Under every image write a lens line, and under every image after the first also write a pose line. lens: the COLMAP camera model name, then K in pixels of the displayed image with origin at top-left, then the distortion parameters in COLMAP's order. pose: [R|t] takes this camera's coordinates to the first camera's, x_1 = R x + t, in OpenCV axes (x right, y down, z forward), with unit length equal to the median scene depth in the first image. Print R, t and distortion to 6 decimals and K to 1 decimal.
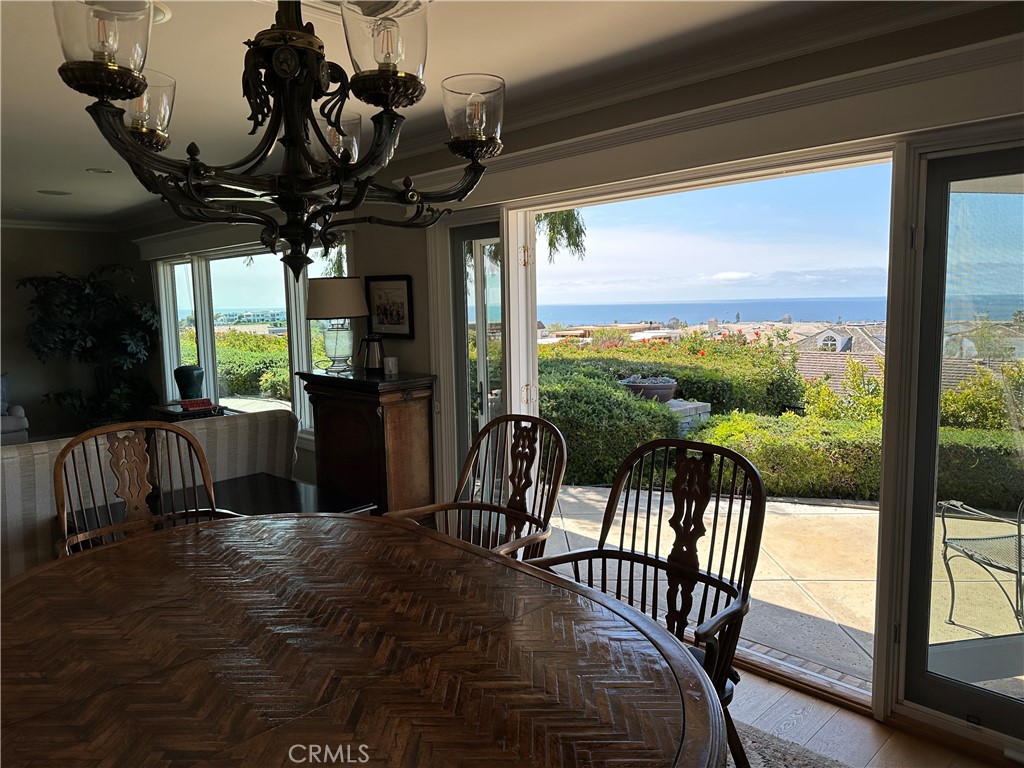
lens RADIAL K [[721.1, 0, 512.0], [0, 721.1, 384.0], [0, 0, 1]] dist [0.000597, -0.000640]
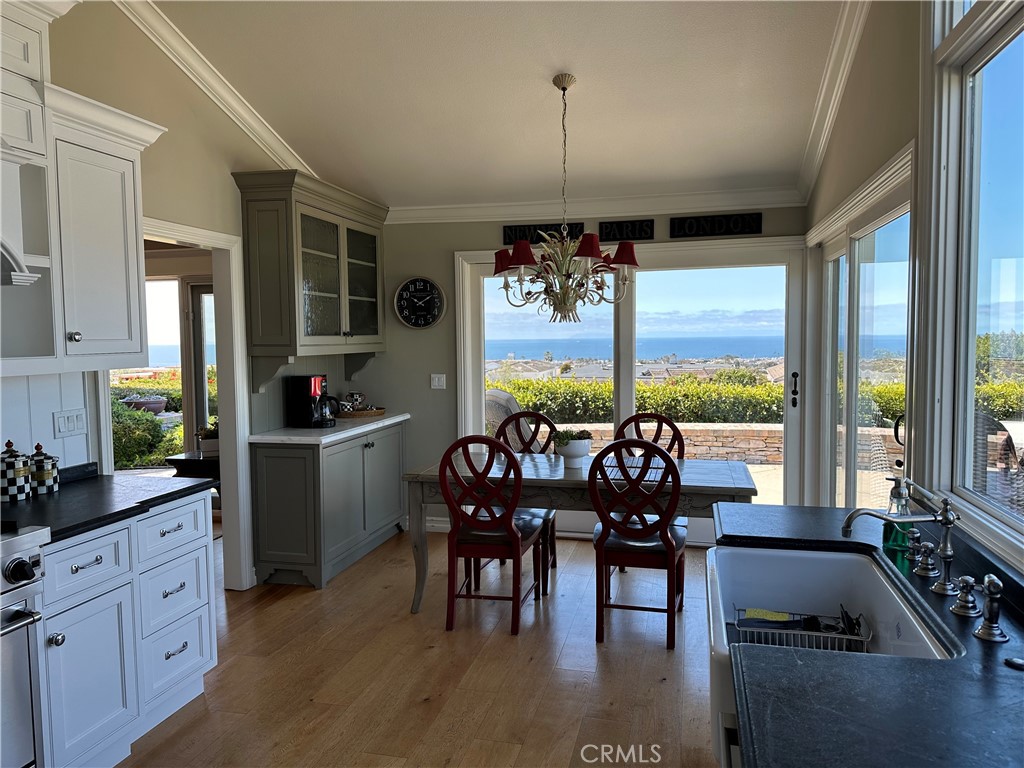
lens RADIAL K [[721.1, 0, 512.0], [0, 721.1, 384.0], [0, 0, 1]] dist [0.000597, -0.000640]
pose [[0.850350, -0.026547, 0.525547, 0.069493], [0.056790, 0.997523, -0.041500, 0.069826], [-0.523144, 0.065135, 0.849751, -0.591384]]
